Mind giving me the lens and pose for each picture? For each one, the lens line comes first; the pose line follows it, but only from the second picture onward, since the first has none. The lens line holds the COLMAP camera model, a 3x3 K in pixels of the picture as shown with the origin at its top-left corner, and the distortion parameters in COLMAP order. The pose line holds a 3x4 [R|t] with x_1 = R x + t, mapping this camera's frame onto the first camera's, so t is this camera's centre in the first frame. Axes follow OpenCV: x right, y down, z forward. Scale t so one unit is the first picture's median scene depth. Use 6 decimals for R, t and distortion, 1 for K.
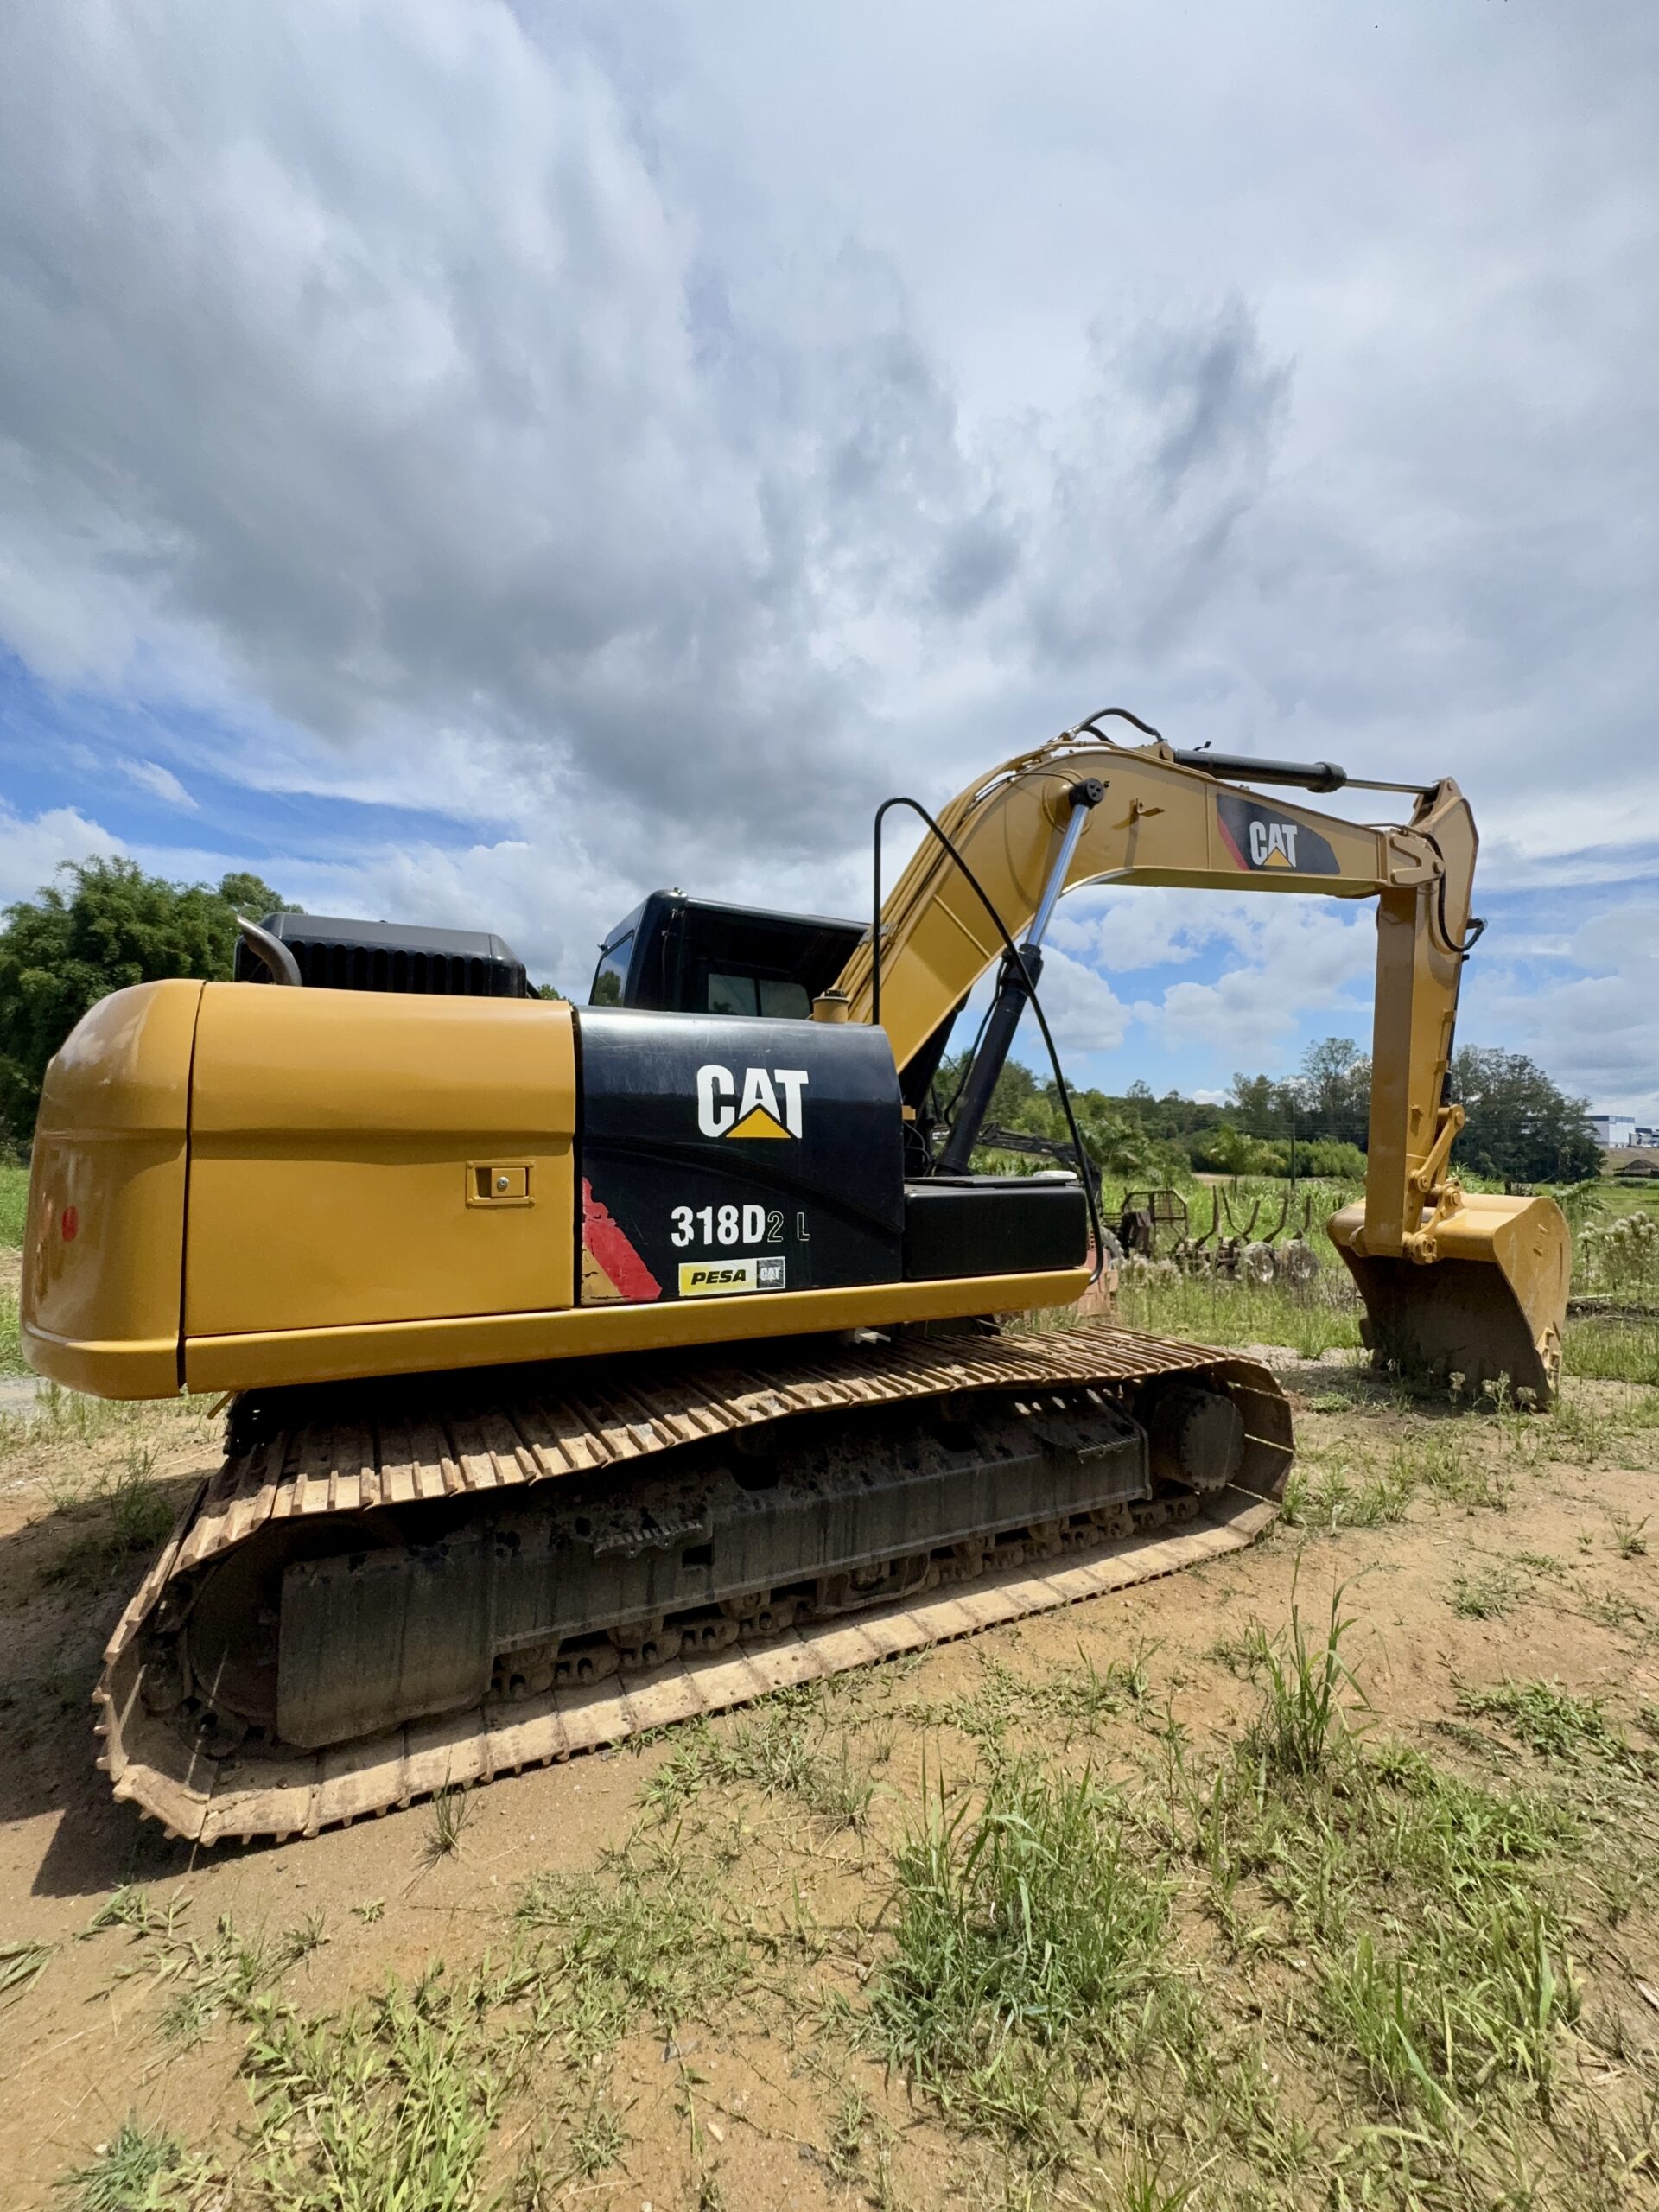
lens RADIAL K [[884.5, 0, 829.5], [0, 884.5, 1106.0], [0, 0, 1]] dist [-0.002806, 0.000175]
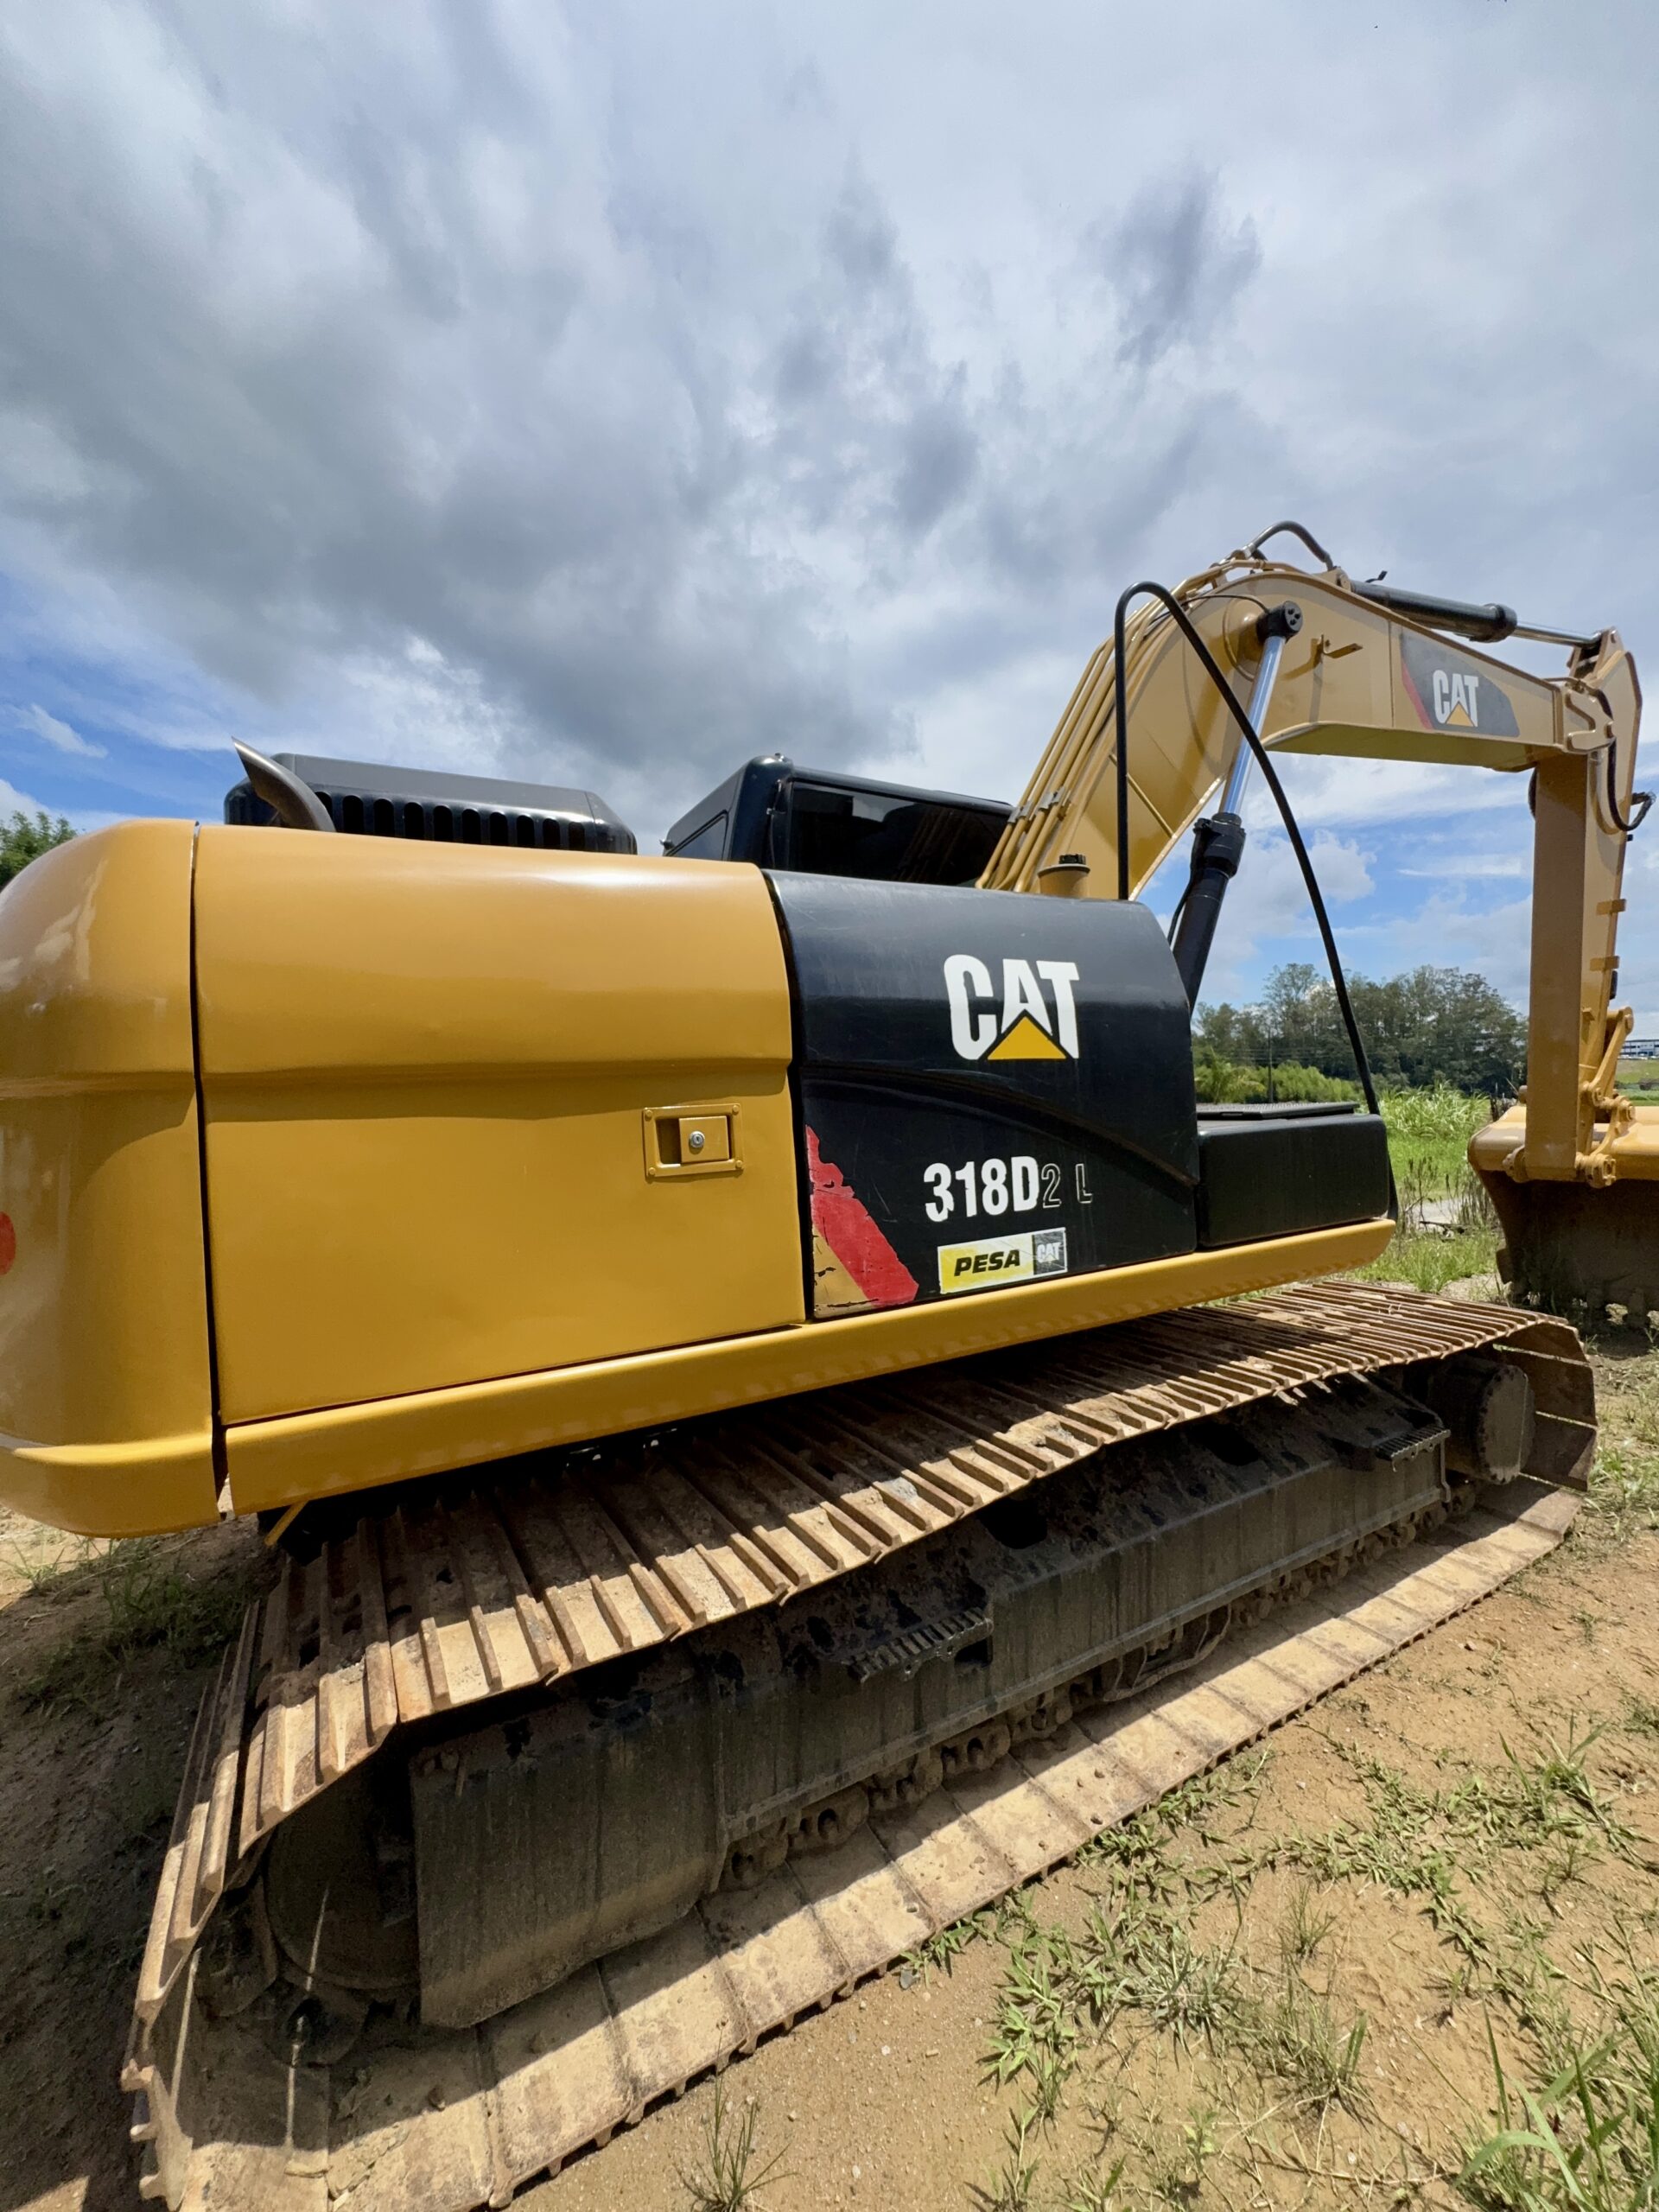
lens RADIAL K [[884.5, 0, 829.5], [0, 884.5, 1106.0], [0, 0, 1]] dist [-0.002806, 0.000175]
pose [[0.998437, -0.042782, 0.035974, -0.263098], [0.040472, 0.997215, 0.062647, 0.023234], [-0.038554, -0.061094, 0.997387, 0.319499]]
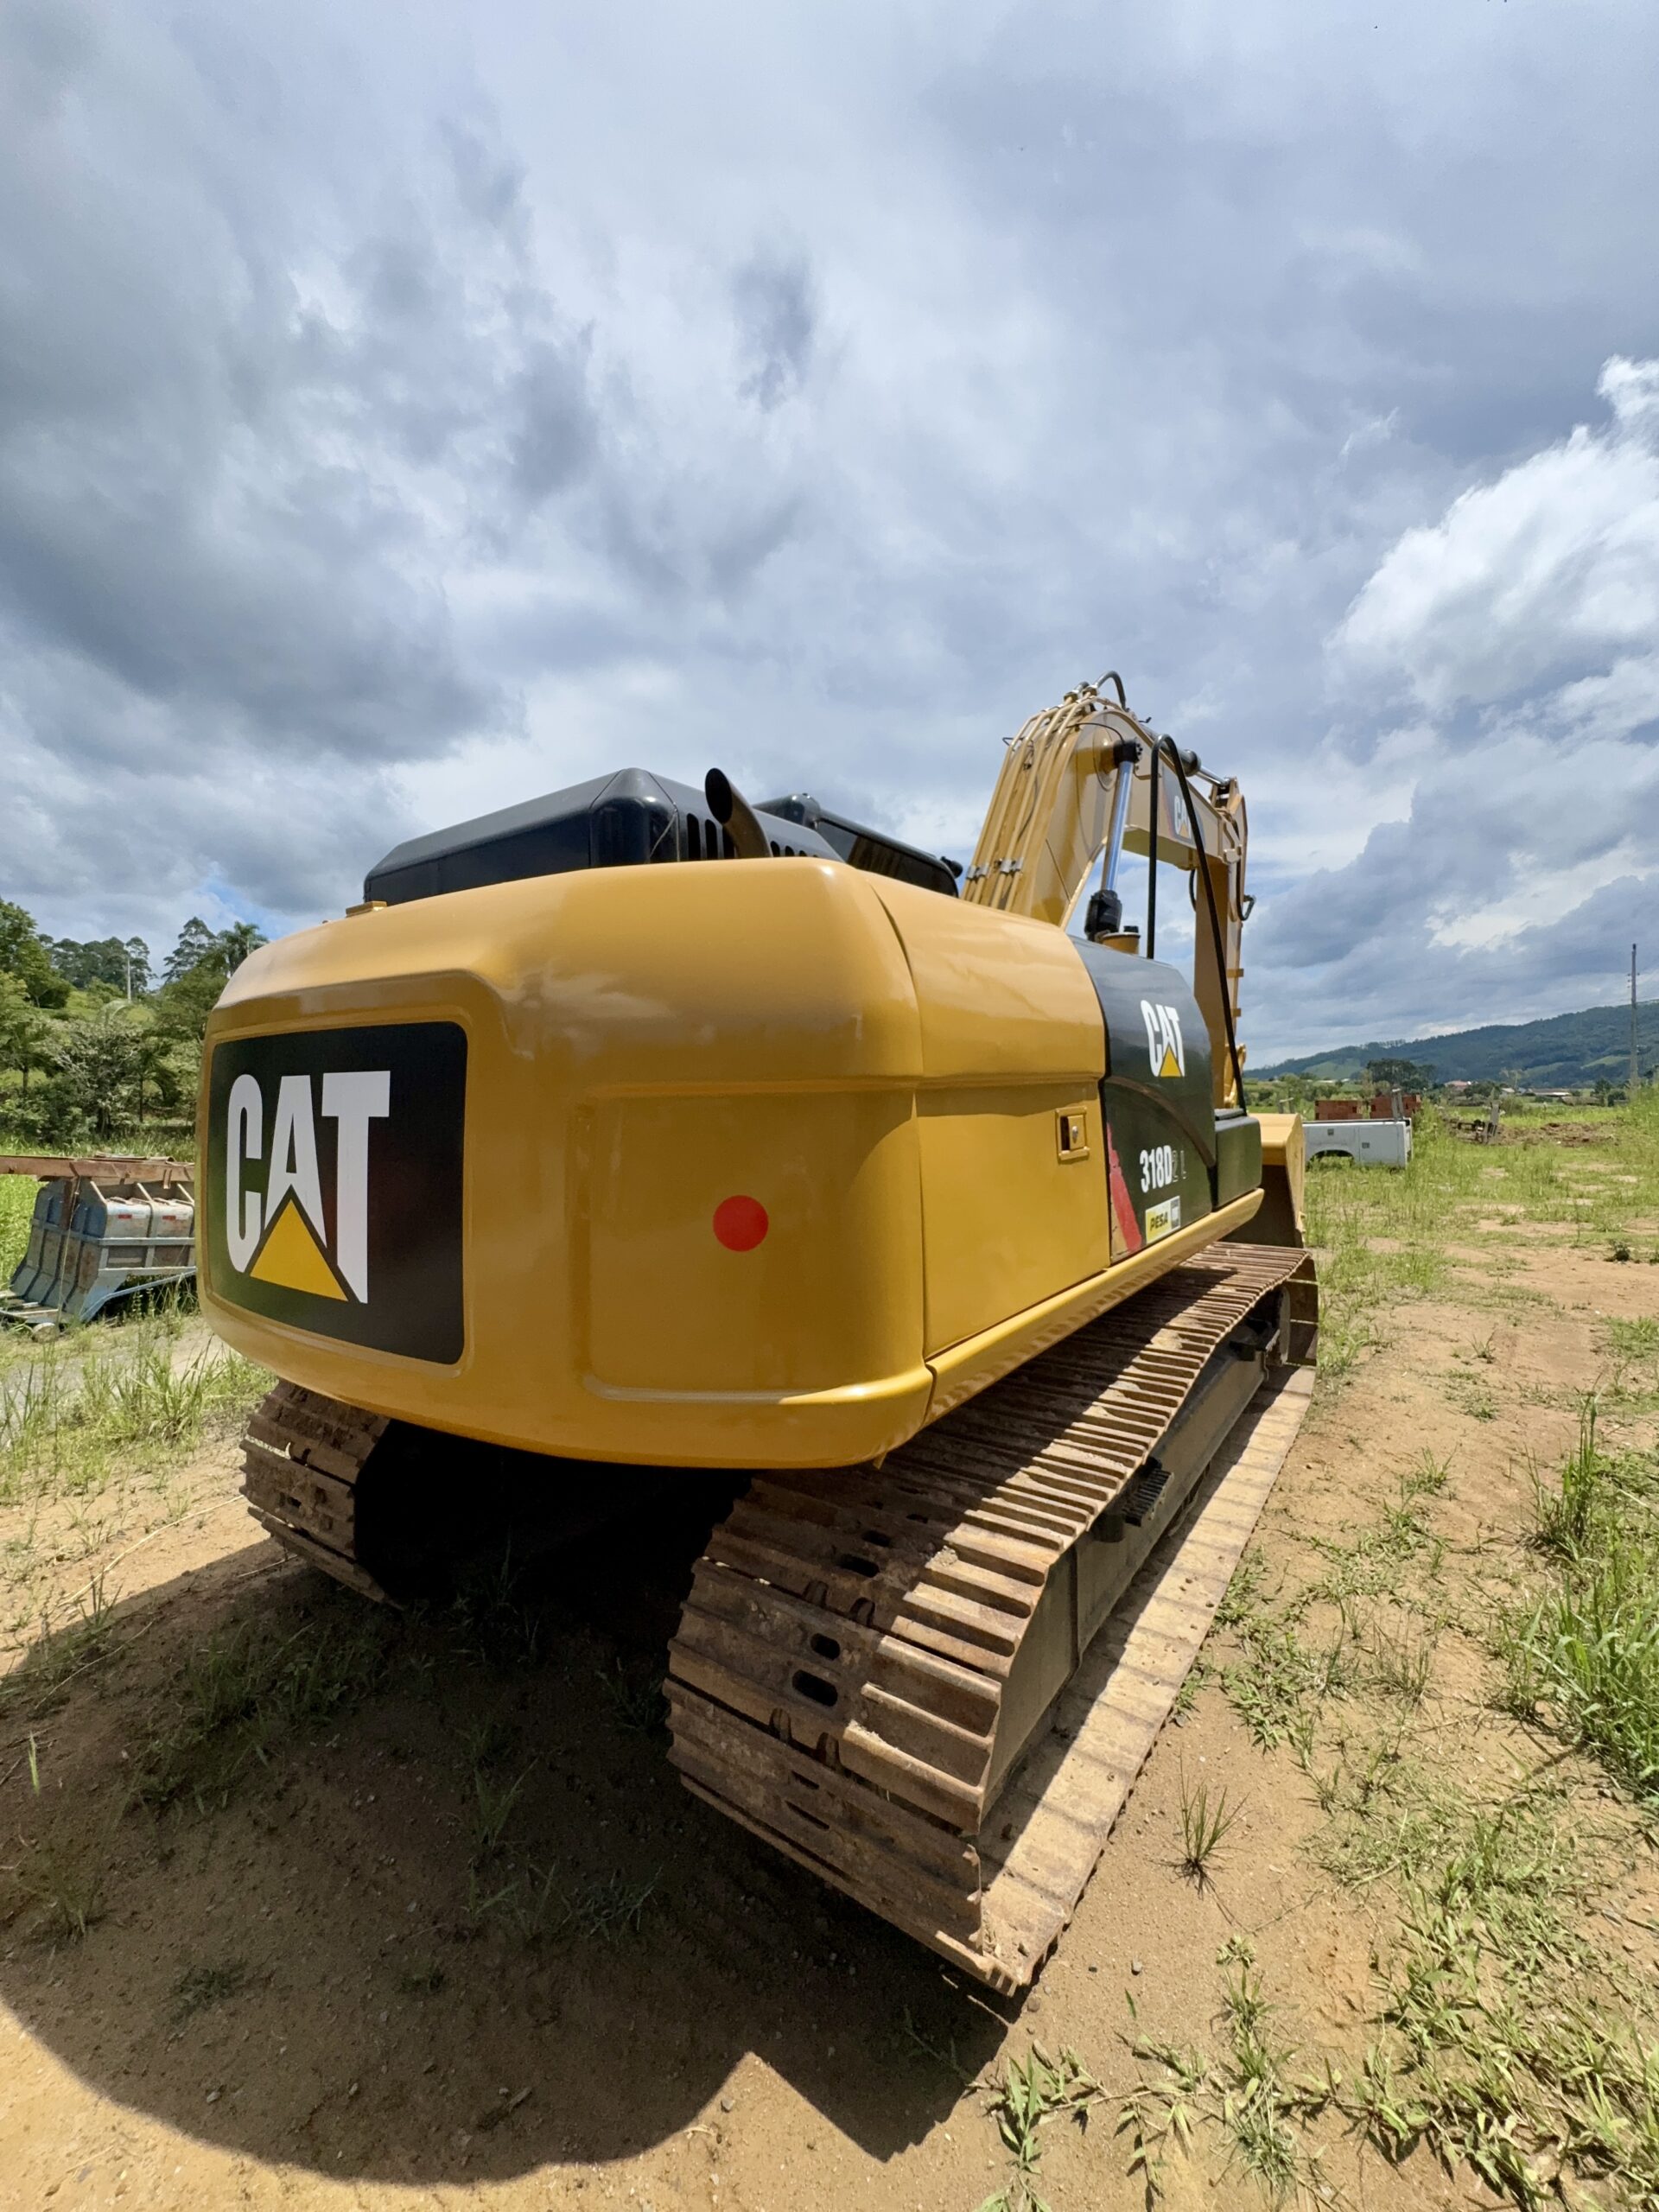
lens RADIAL K [[887.8, 0, 832.3], [0, 887.8, 1104.8], [0, 0, 1]] dist [0.000769, 0.000415]
pose [[0.889117, -0.029470, 0.456730, -0.867143], [-0.002023, 0.997662, 0.068311, 0.001007], [-0.457675, -0.061661, 0.886979, 0.305342]]
